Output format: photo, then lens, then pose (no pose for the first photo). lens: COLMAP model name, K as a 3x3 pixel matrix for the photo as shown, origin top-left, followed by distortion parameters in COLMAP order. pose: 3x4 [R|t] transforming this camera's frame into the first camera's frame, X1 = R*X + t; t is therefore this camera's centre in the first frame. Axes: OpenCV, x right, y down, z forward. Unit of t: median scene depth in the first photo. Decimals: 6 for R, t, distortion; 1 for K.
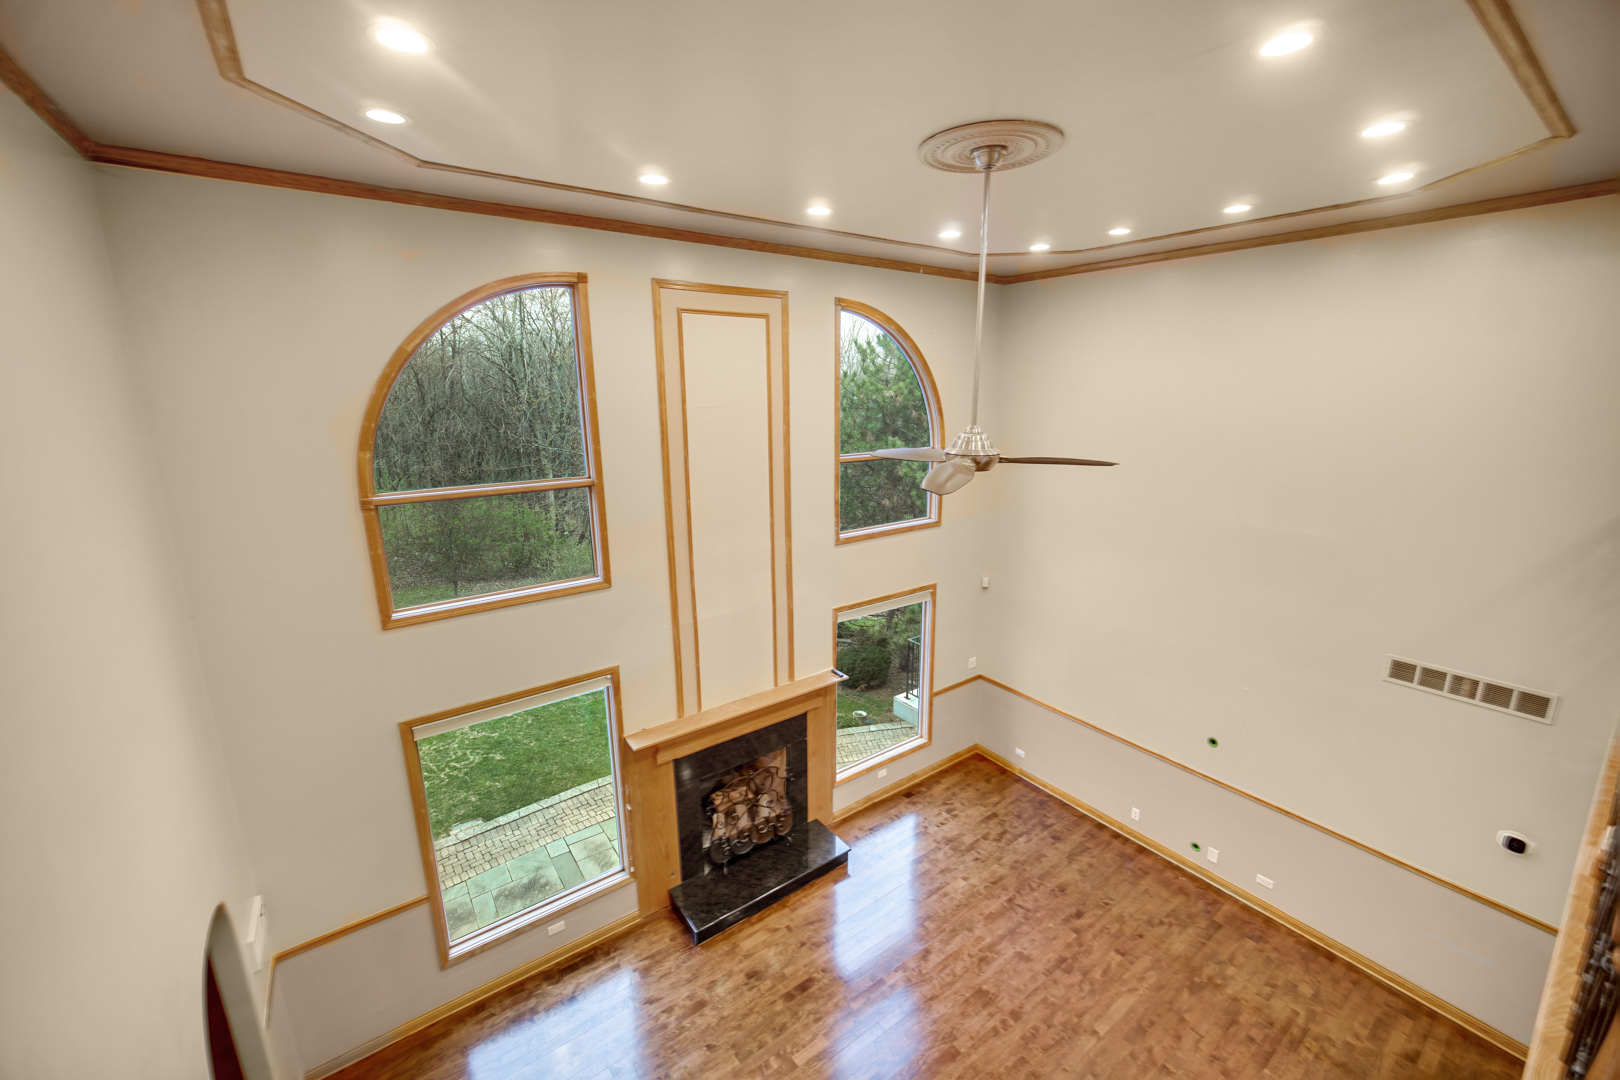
lens RADIAL K [[646.0, 0, 811.9], [0, 646.0, 539.4], [0, 0, 1]] dist [-0.003173, -0.000095]
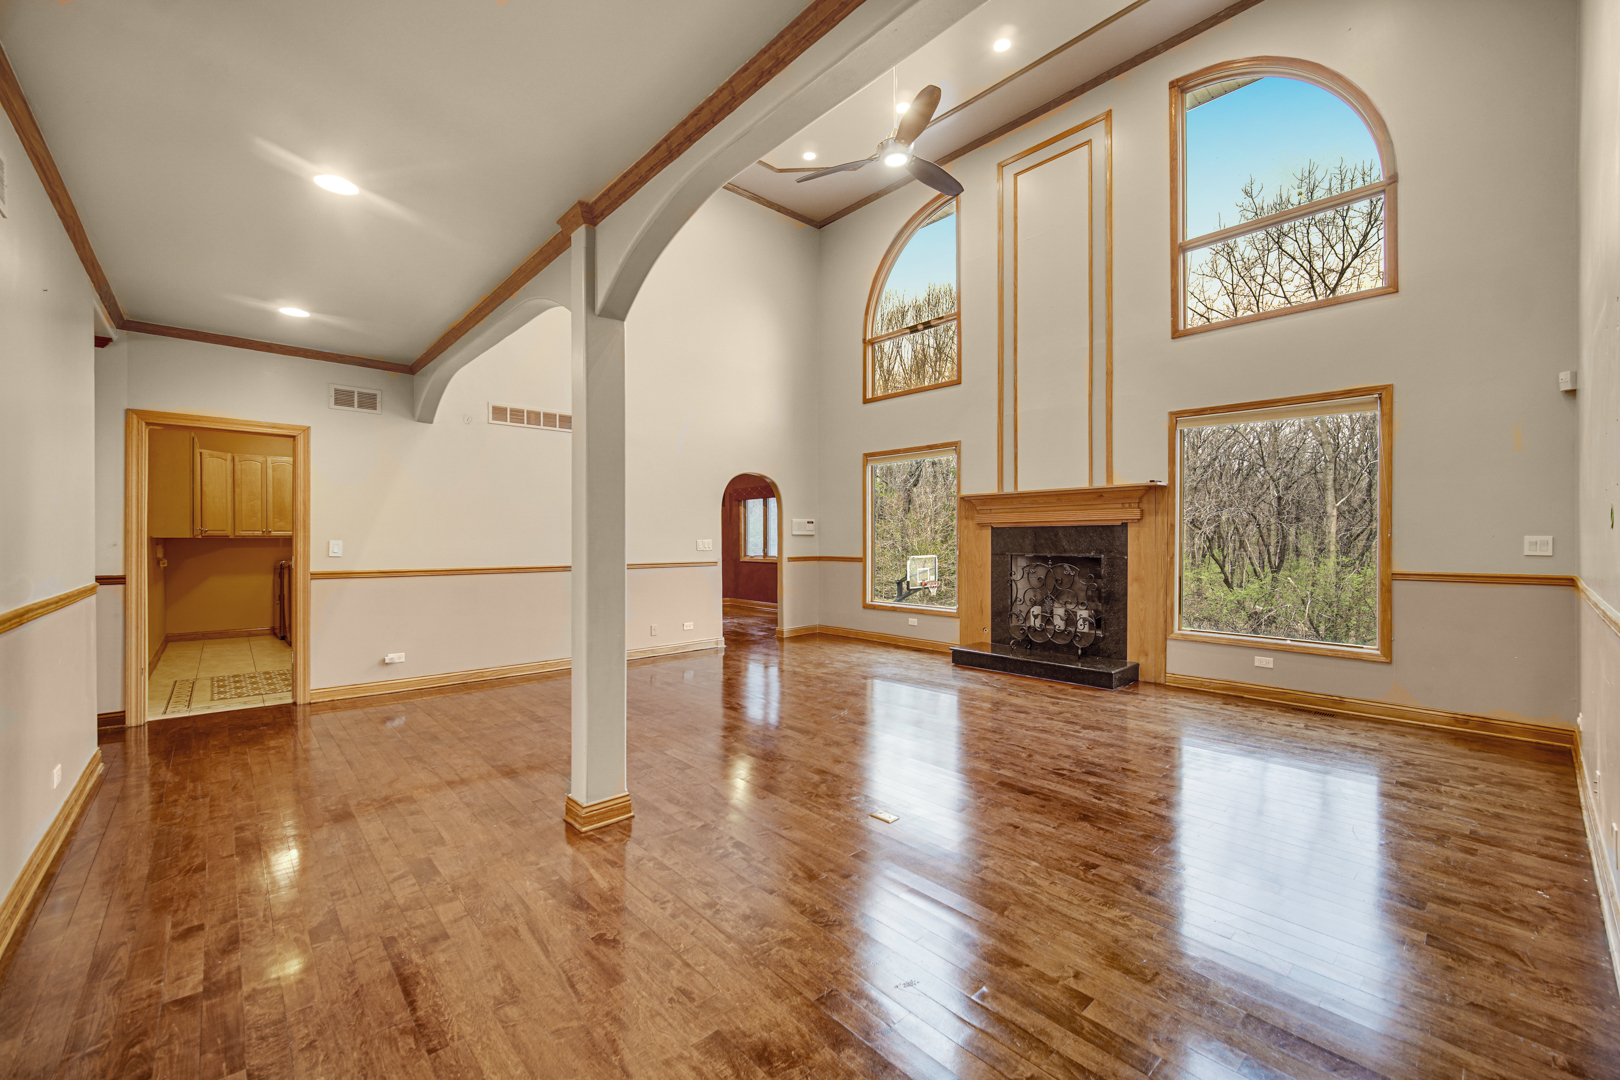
lens RADIAL K [[646.0, 0, 809.6], [0, 646.0, 539.1], [0, 0, 1]] dist [-0.003173, -0.000095]
pose [[0.109544, 0.007863, -0.993951, 1.008558], [-0.232638, 0.972398, -0.017946, 0.476598], [0.966374, 0.233197, 0.108350, 0.537317]]
